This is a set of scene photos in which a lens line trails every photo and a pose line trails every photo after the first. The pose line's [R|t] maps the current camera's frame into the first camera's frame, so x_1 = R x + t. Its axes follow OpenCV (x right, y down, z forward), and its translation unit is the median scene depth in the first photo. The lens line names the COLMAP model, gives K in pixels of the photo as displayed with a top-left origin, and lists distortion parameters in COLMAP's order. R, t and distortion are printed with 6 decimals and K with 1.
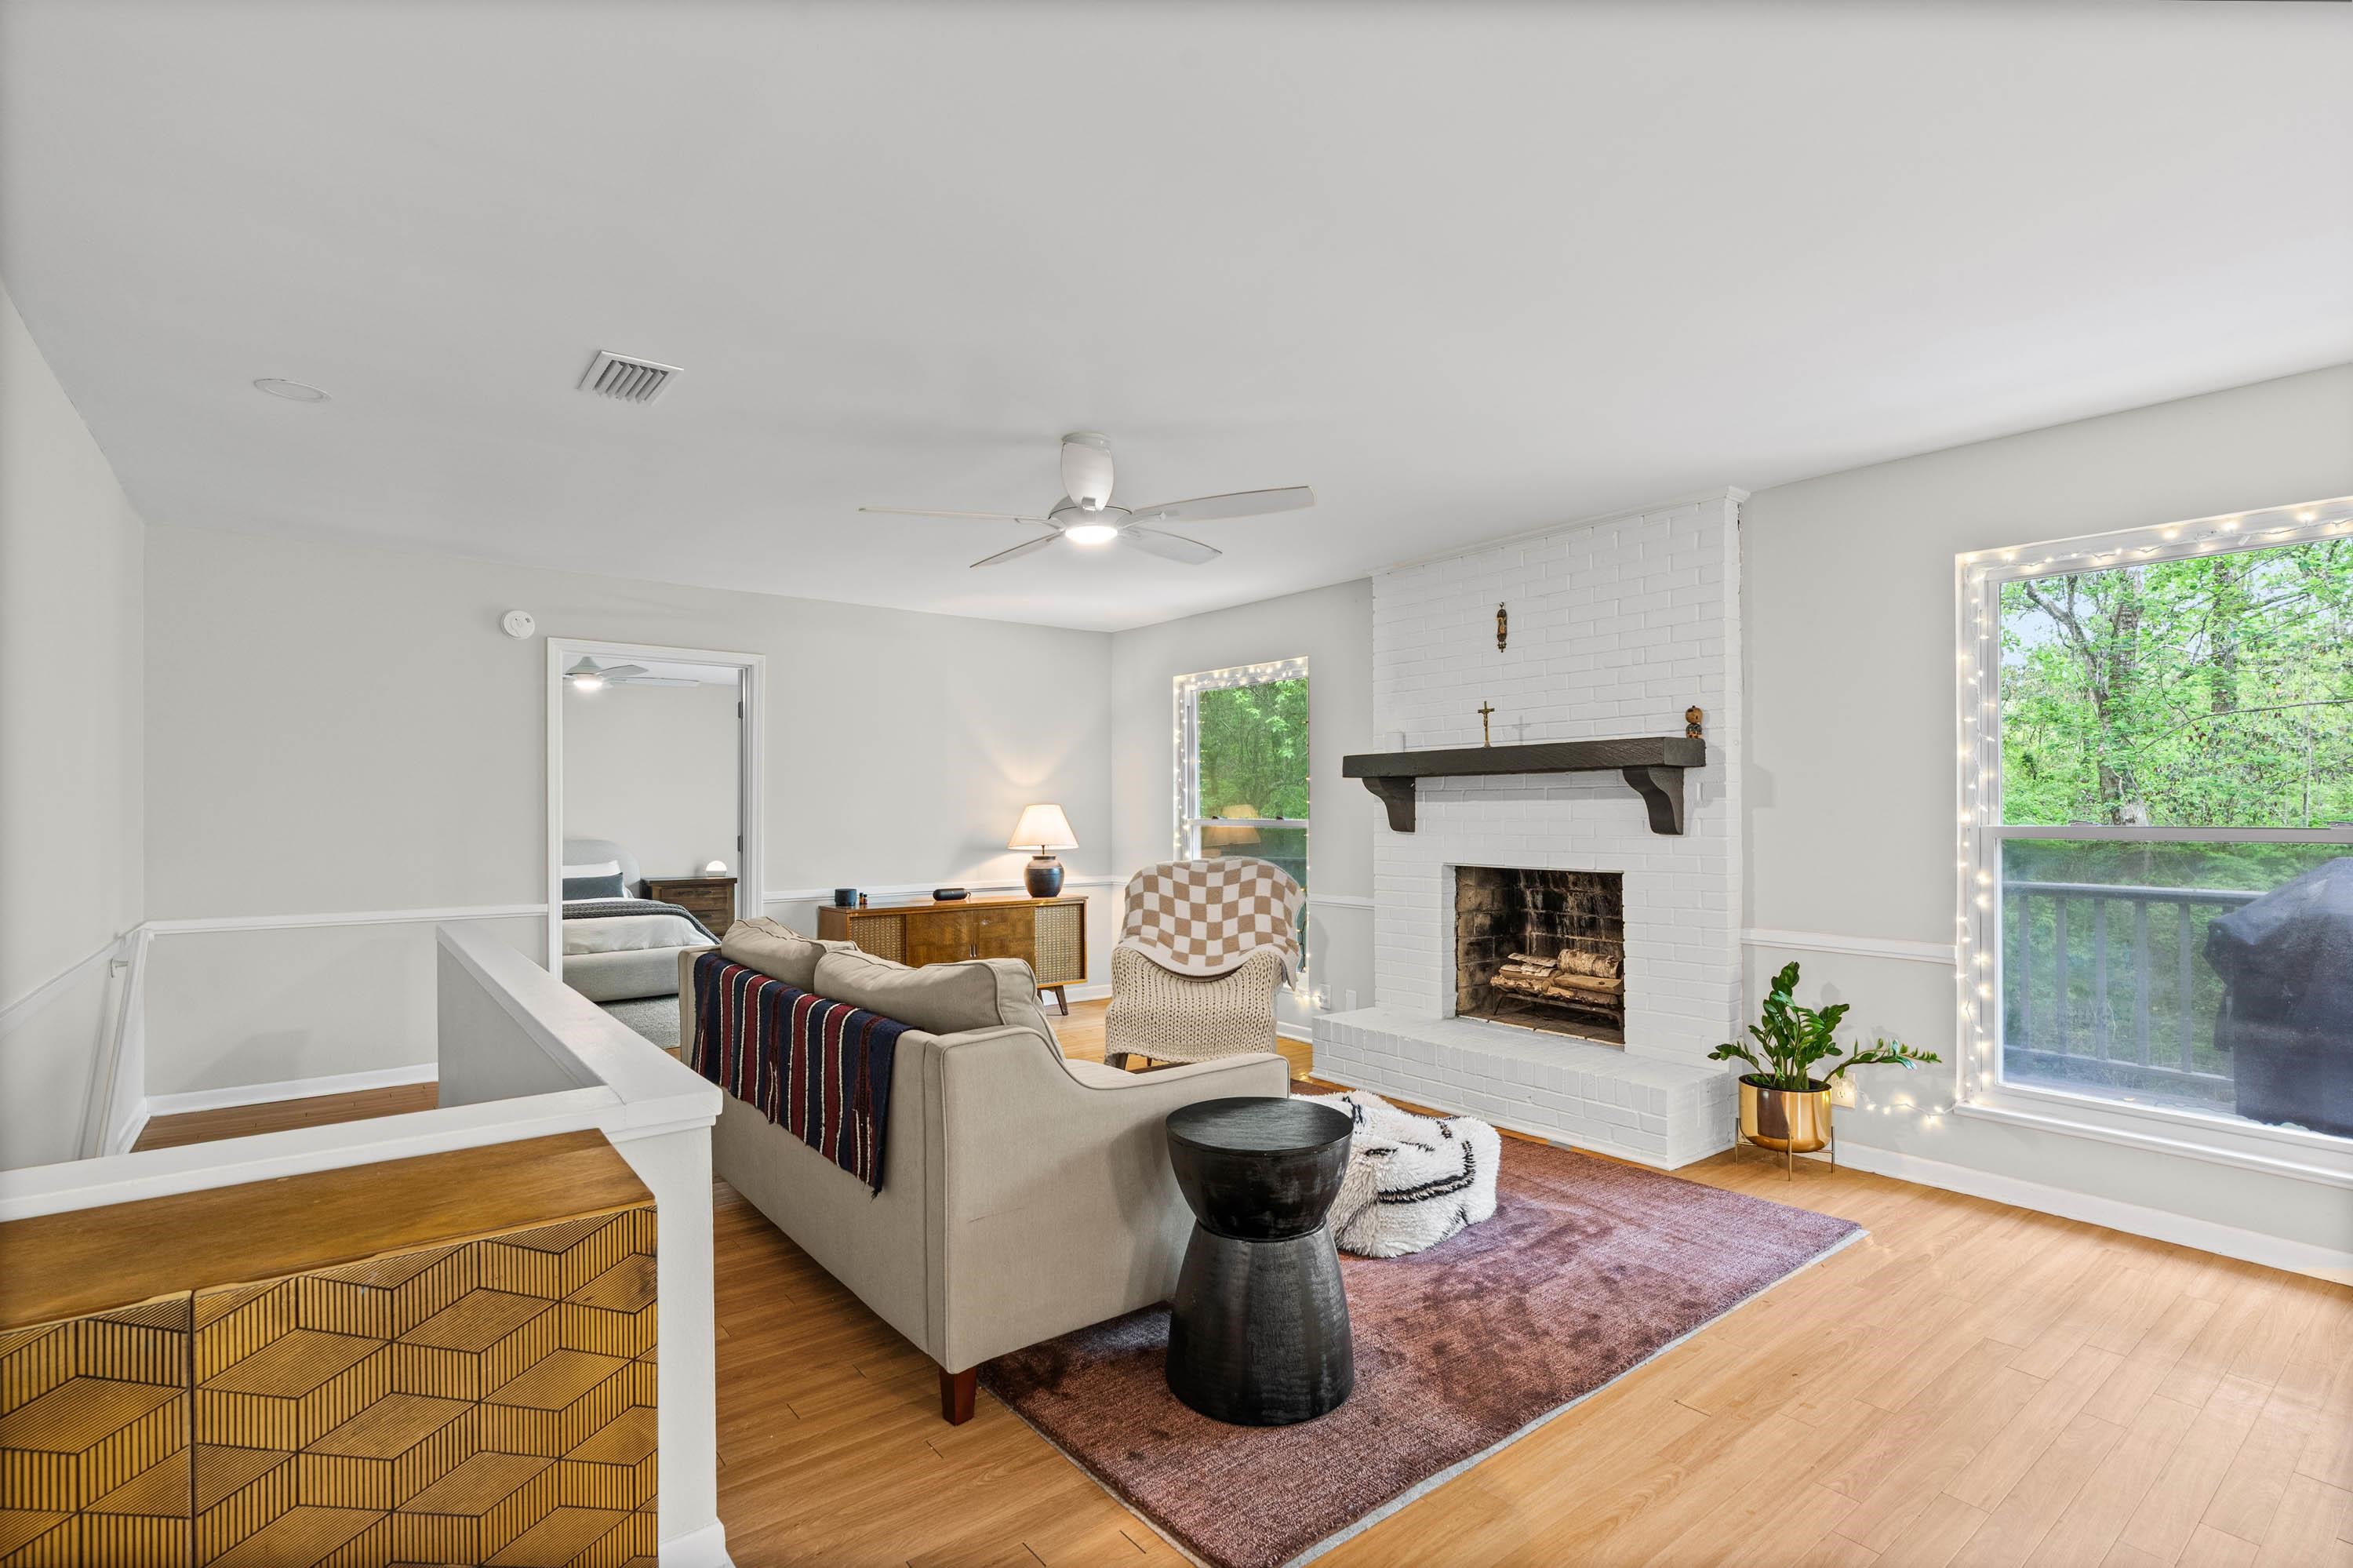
lens RADIAL K [[1111.2, 0, 1181.5], [0, 1111.2, 803.2], [0, 0, 1]] dist [-0.002747, -0.000130]
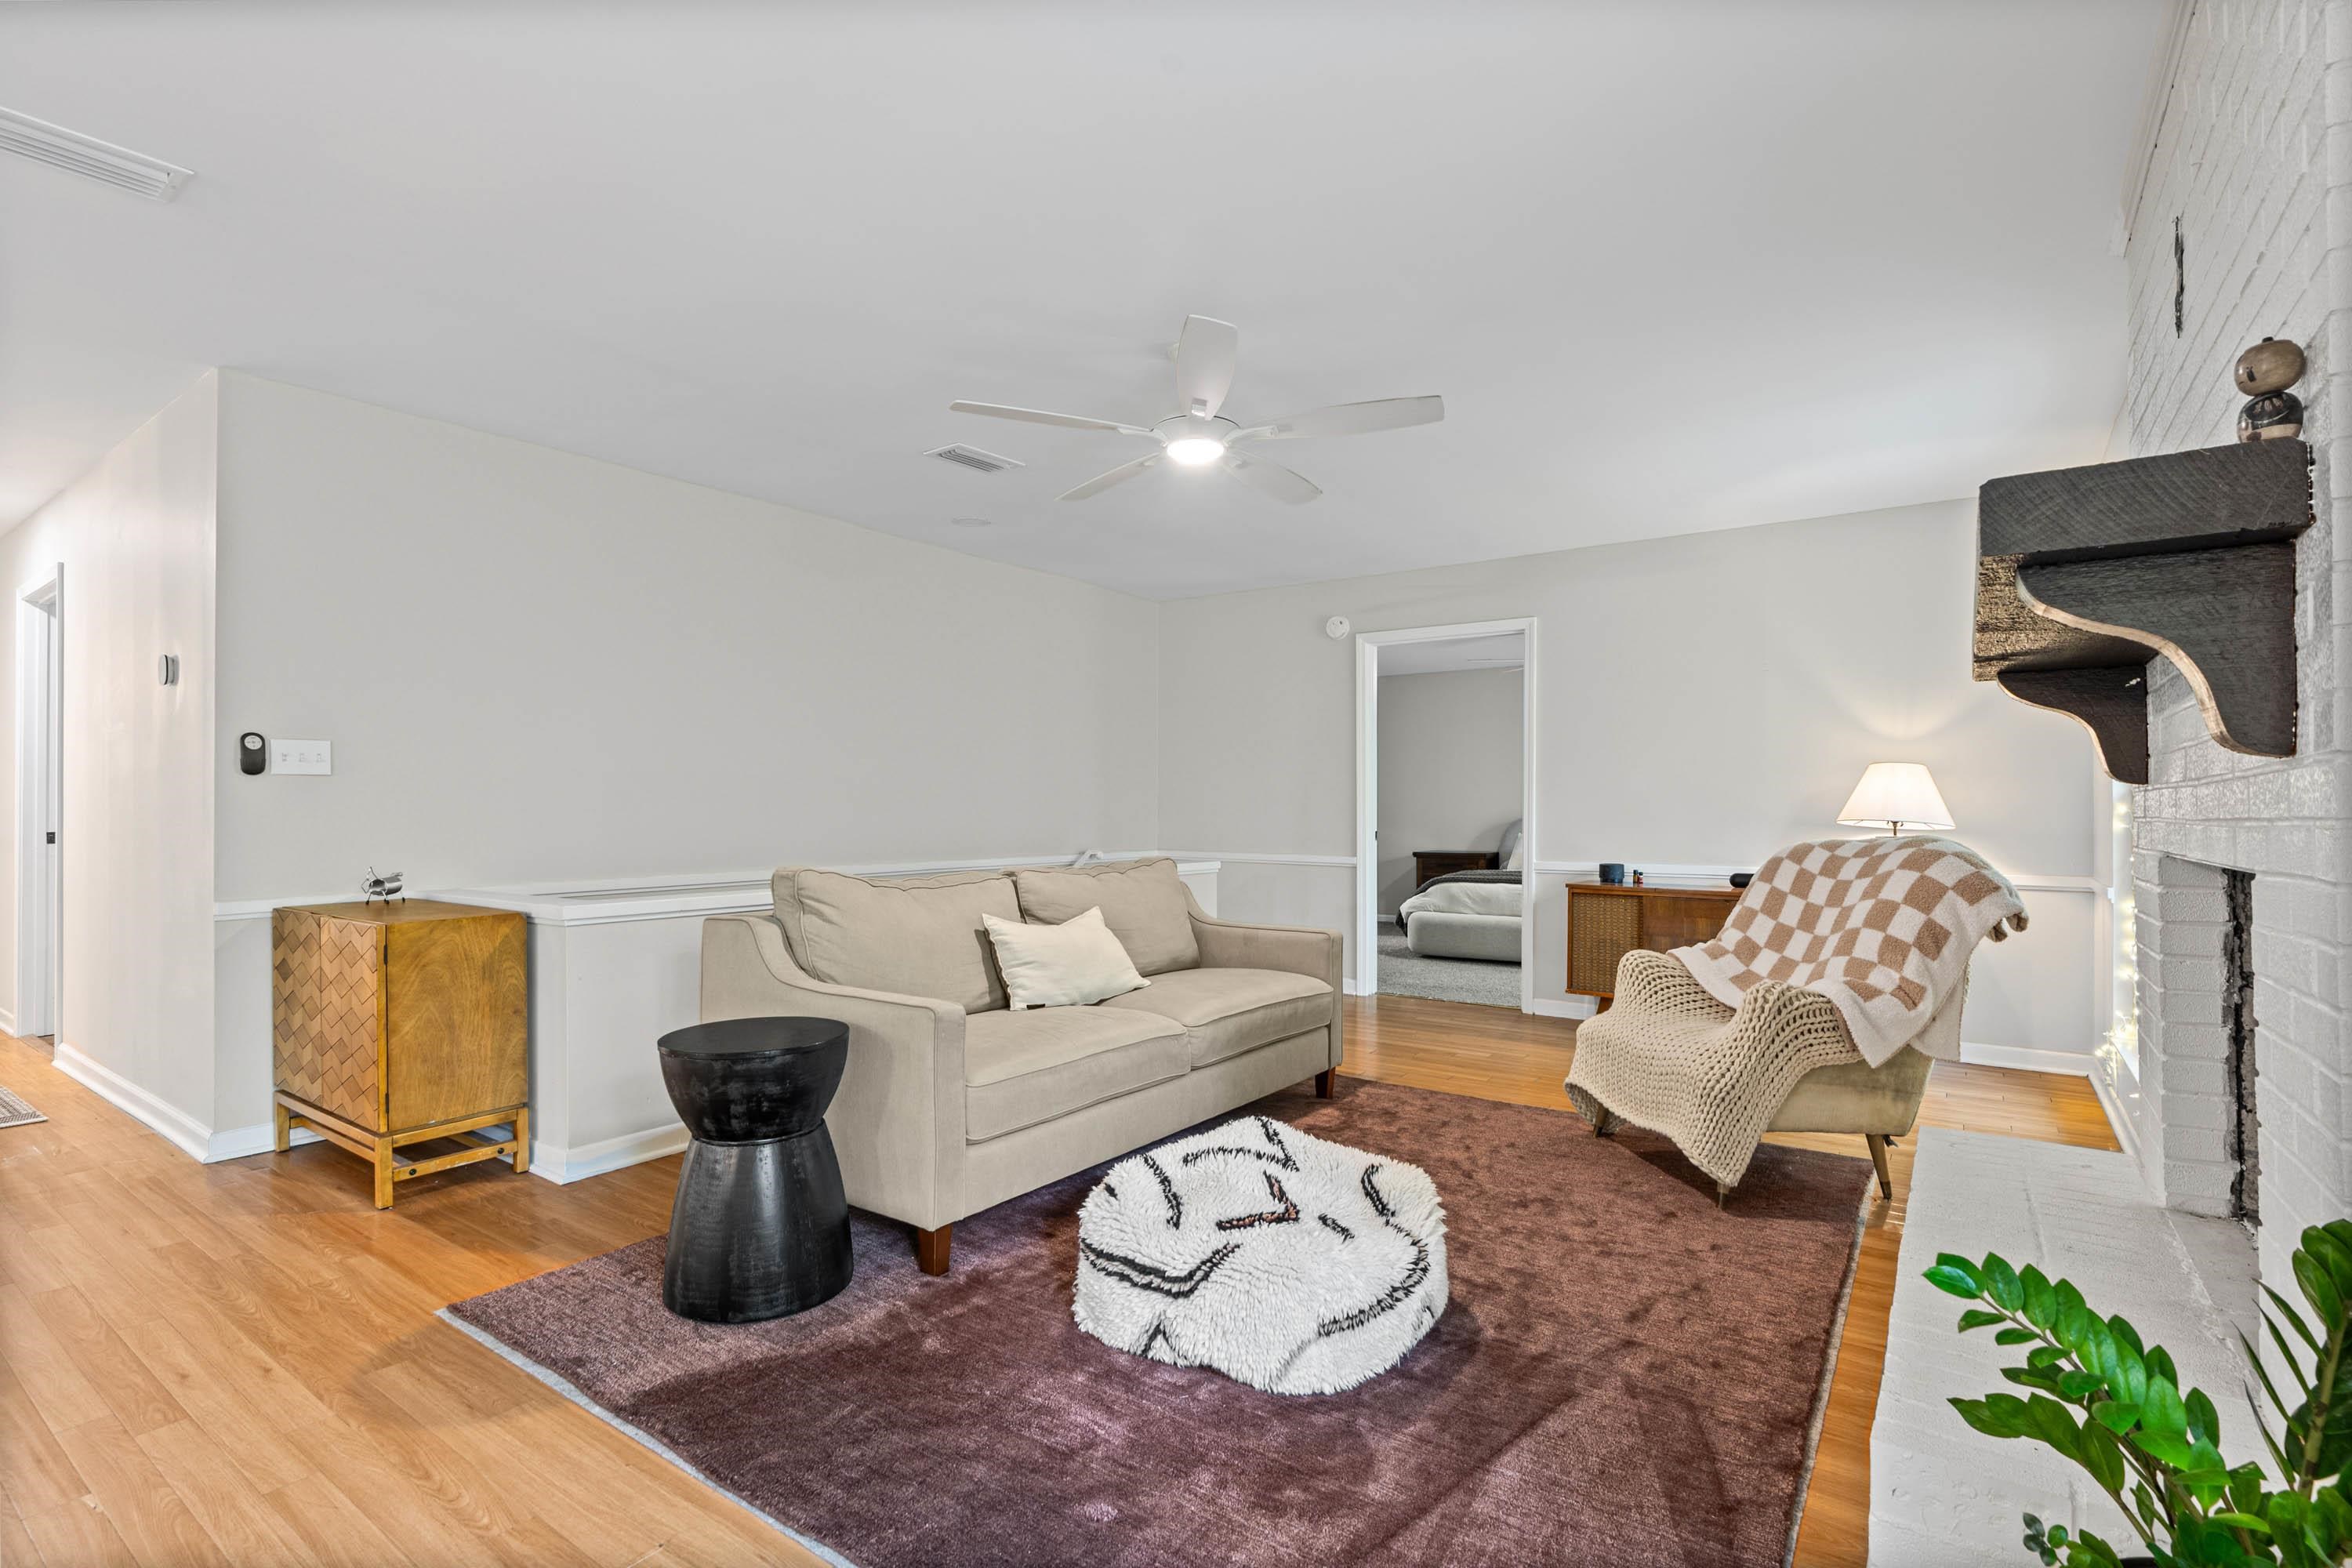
lens RADIAL K [[1110.7, 0, 1179.3], [0, 1110.7, 790.6], [0, 0, 1]] dist [-0.002747, -0.000130]
pose [[0.279810, -0.013415, -0.959962, 0.672267], [0.004165, 0.999910, -0.012759, 0.042266], [0.960046, -0.000428, 0.279841, 0.620752]]
